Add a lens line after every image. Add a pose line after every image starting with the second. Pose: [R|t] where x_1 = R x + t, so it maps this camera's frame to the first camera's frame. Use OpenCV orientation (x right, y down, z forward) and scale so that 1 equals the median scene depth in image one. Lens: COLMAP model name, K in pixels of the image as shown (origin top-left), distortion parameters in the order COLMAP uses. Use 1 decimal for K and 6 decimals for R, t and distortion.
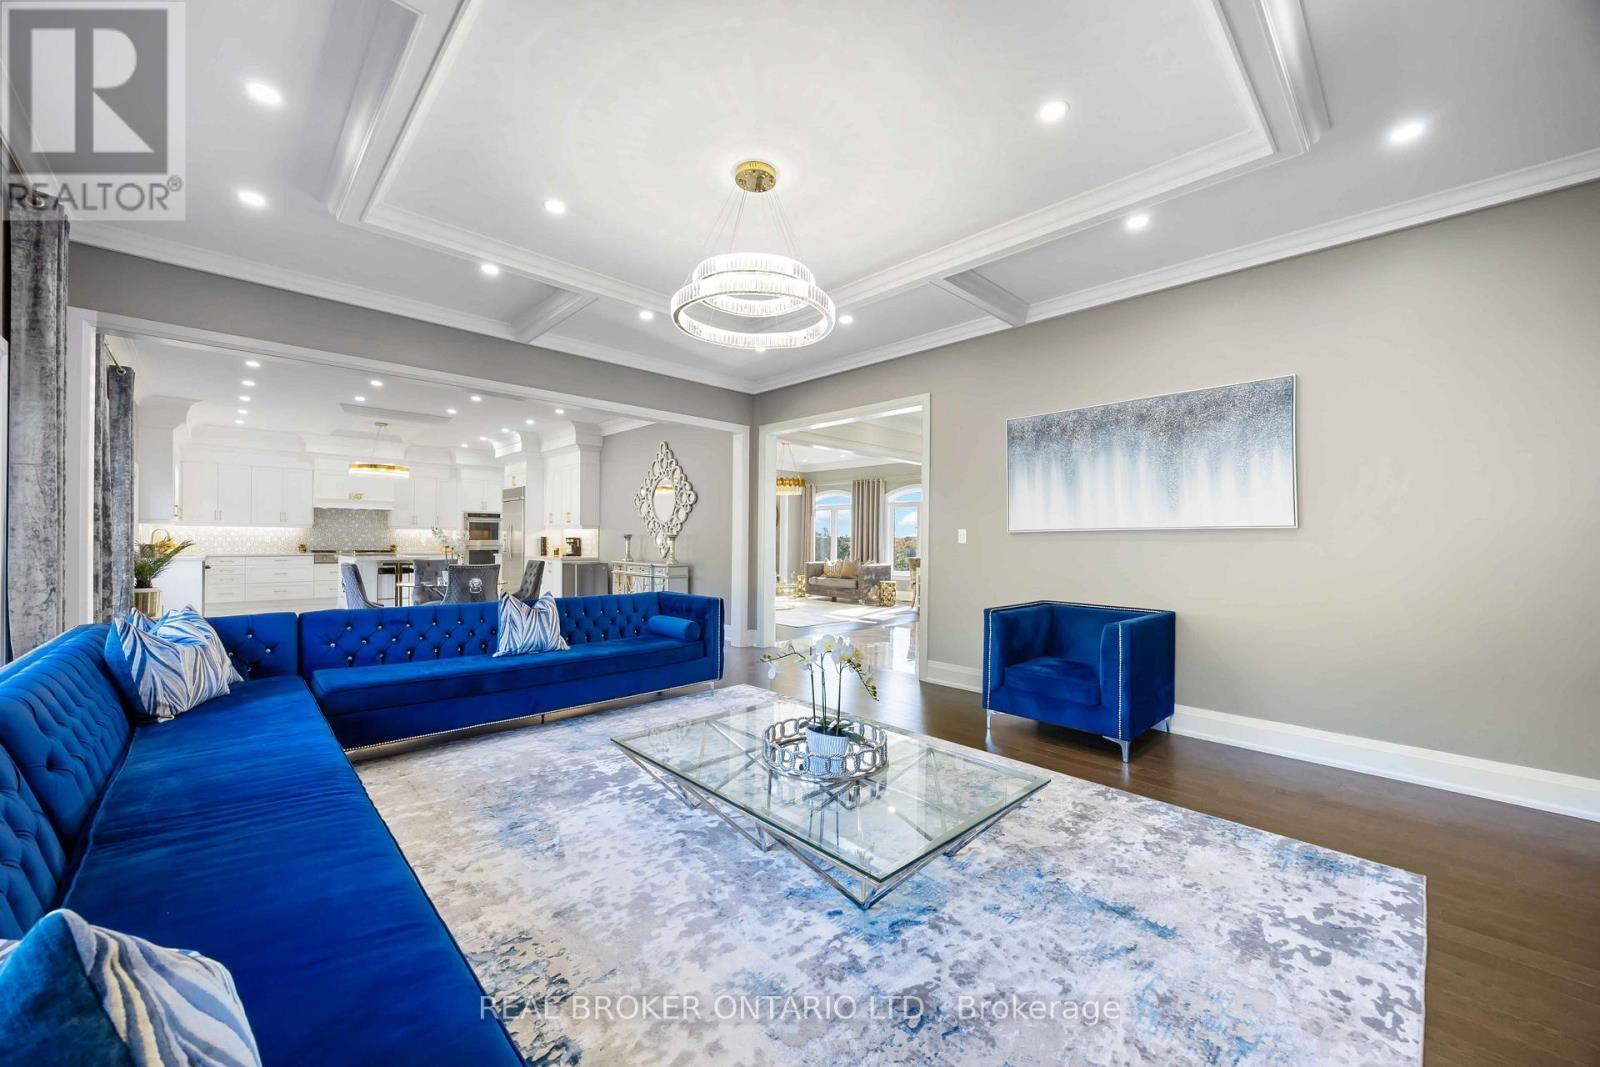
lens RADIAL K [[613.9, 0, 799.3], [0, 613.9, 539.4], [0, 0, 1]] dist [0.001143, 0.000123]
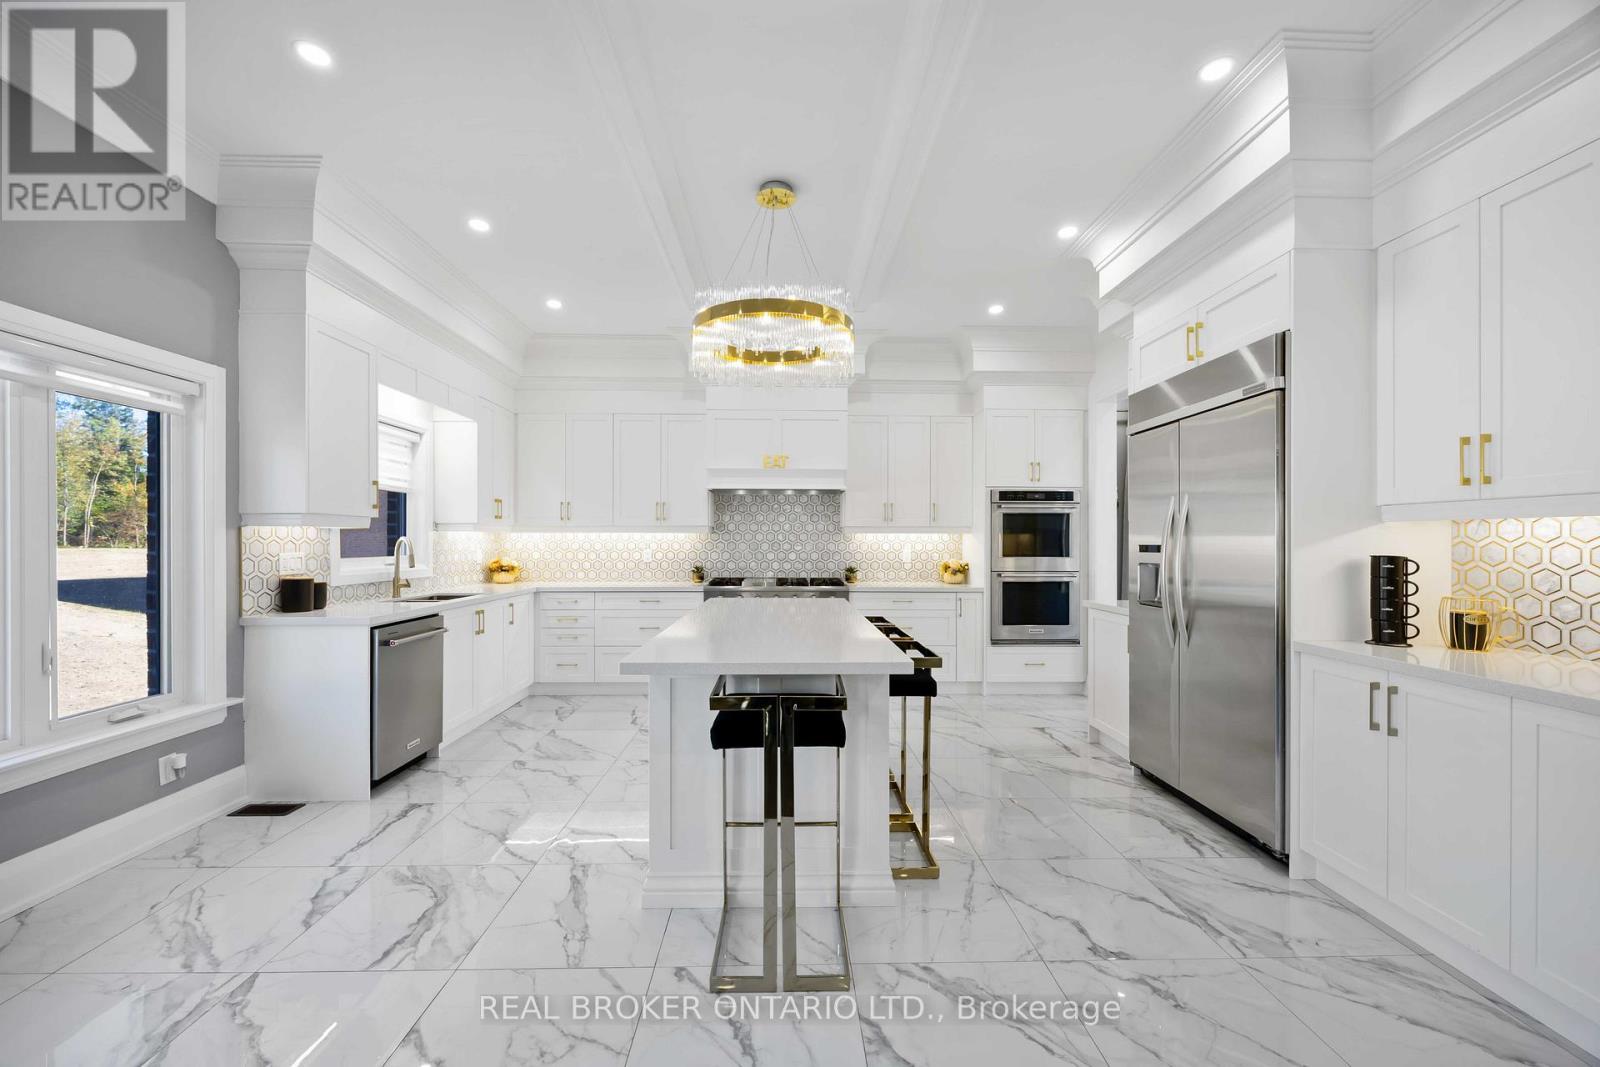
lens RADIAL K [[613.9, 0, 799.3], [0, 613.9, 539.4], [0, 0, 1]] dist [0.001143, 0.000123]
pose [[0.740484, -0.009554, -0.672006, -0.421937], [0.004748, 0.999948, -0.008984, -0.009016], [0.672057, 0.003462, 0.740492, 0.704136]]
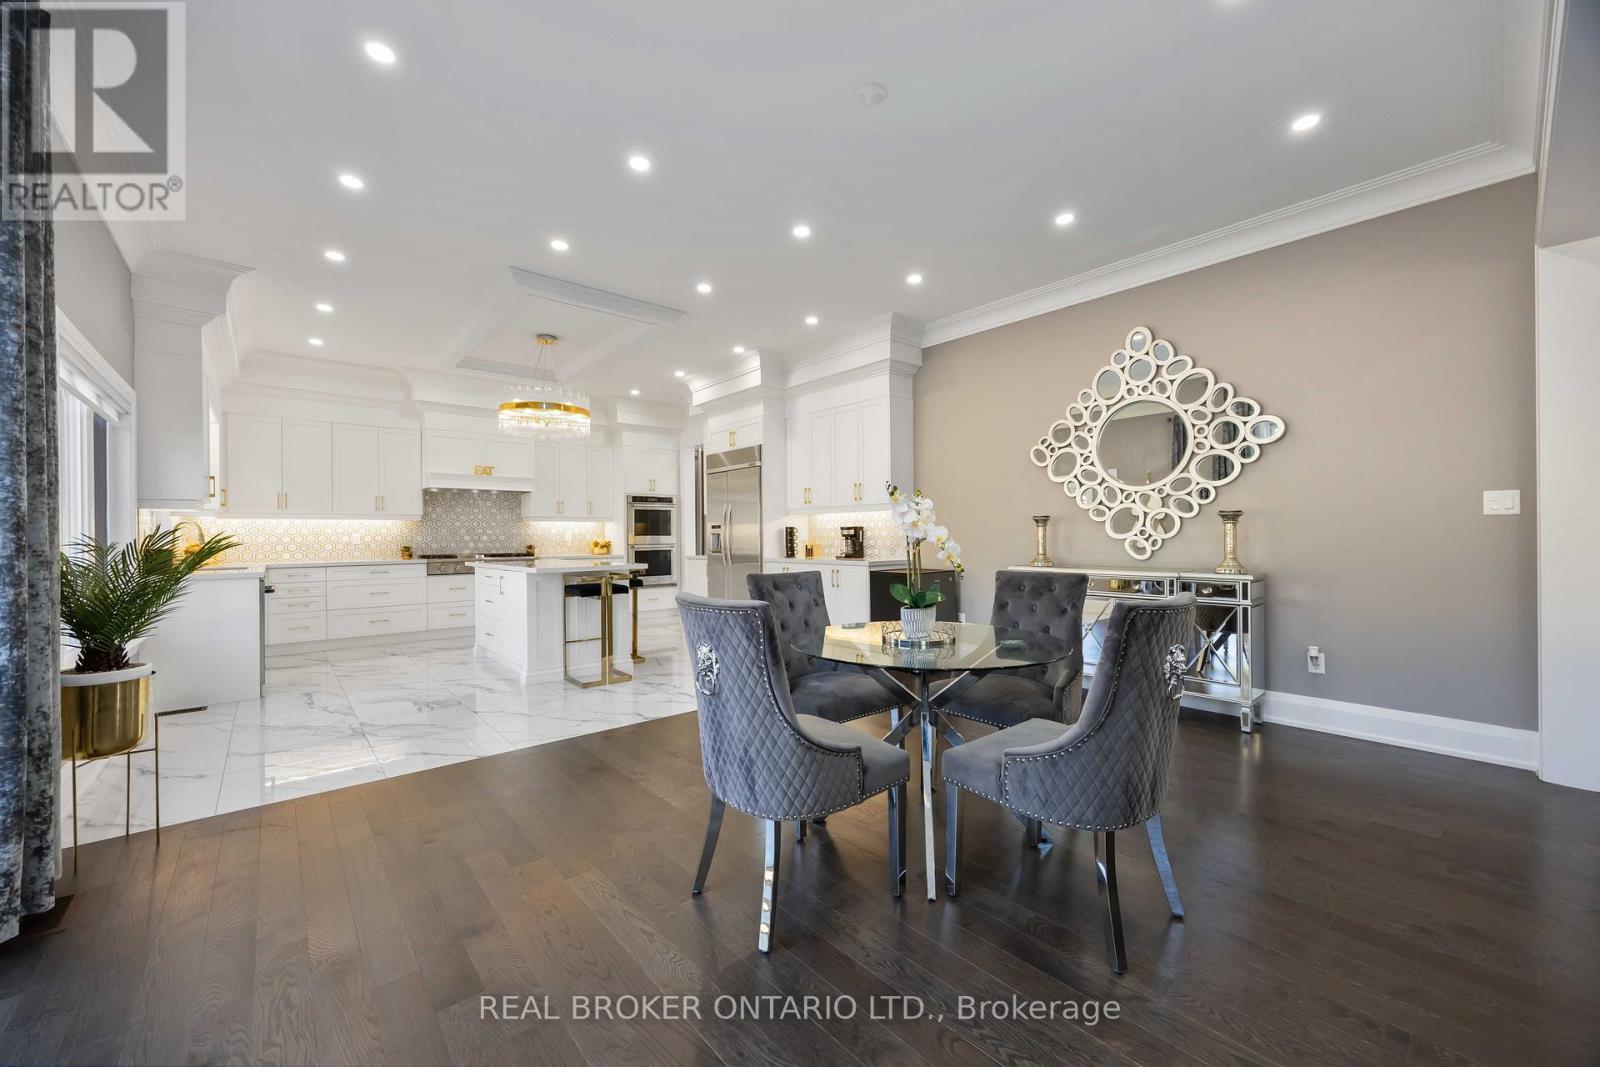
lens RADIAL K [[611.2, 0, 804.5], [0, 611.2, 533.4], [0, 0, 1]] dist [-0.012707, -0.000005]
pose [[0.998986, -0.018112, -0.041223, -0.374593], [0.017974, 0.999832, -0.003703, 0.004666], [0.041283, 0.002958, 0.999143, 0.389416]]
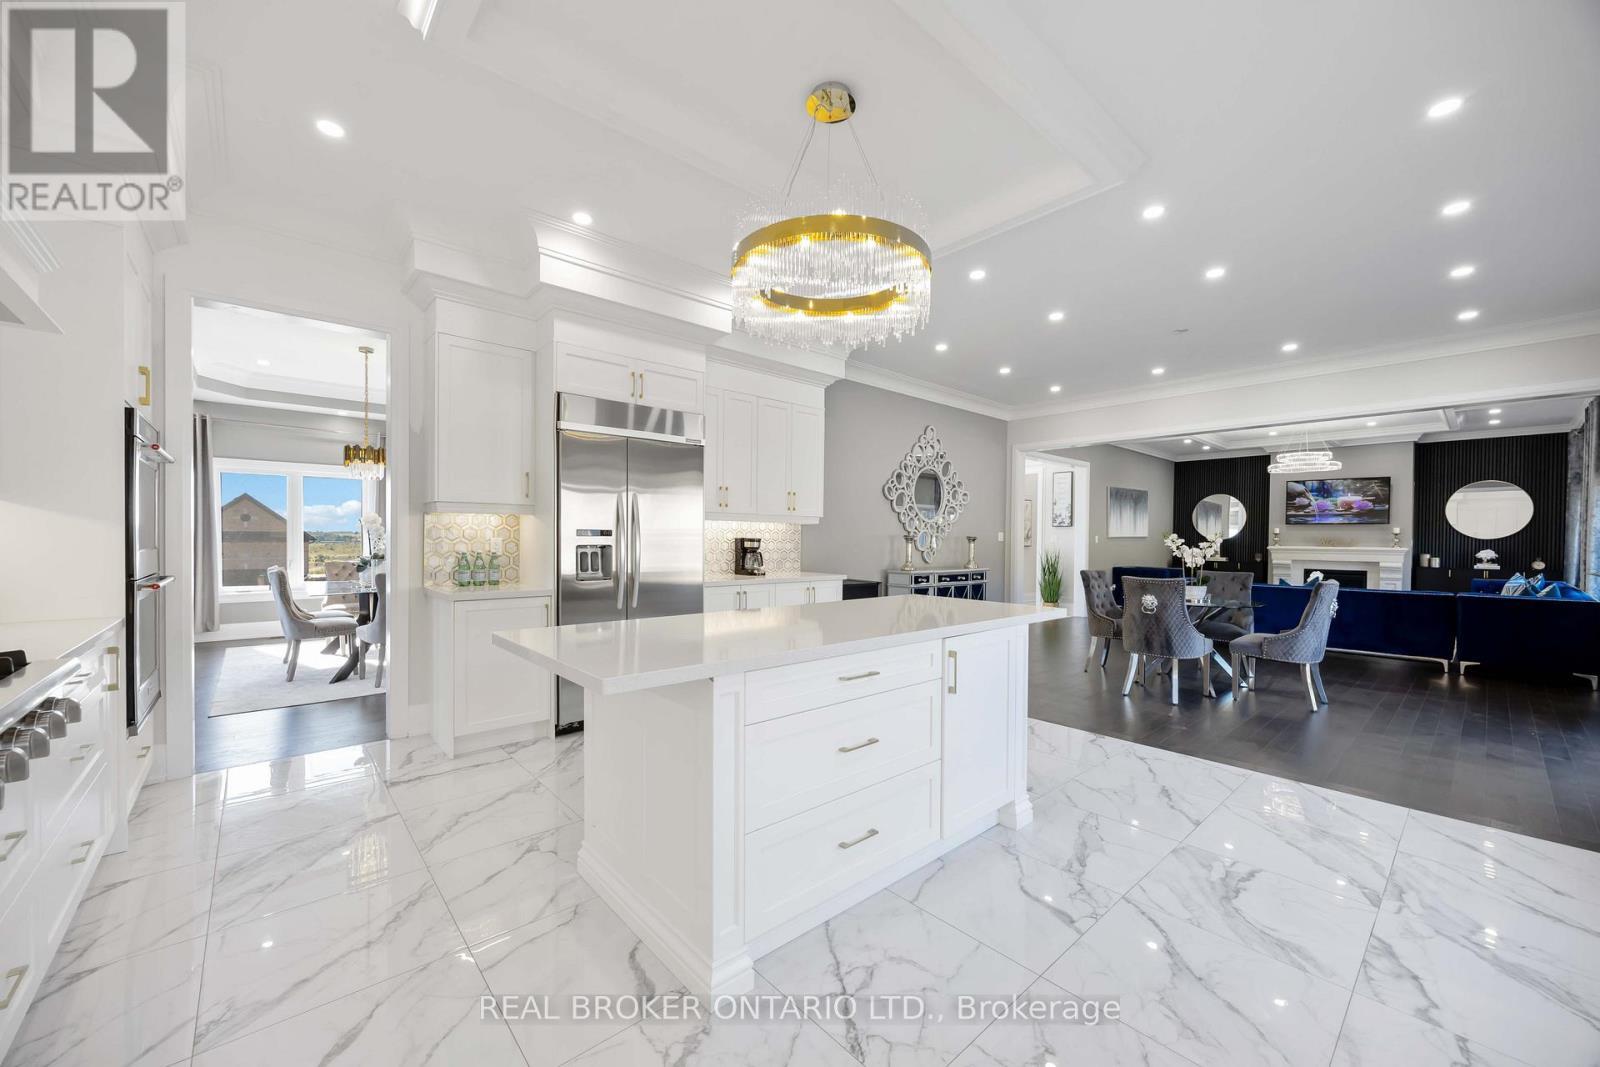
lens RADIAL K [[613.9, 0, 799.3], [0, 613.9, 539.4], [0, 0, 1]] dist [0.001143, 0.000123]
pose [[0.039745, -0.010370, 0.999156, -0.845550], [-0.008137, 0.999910, 0.010701, -0.007334], [-0.999177, -0.008556, 0.039657, 0.903169]]
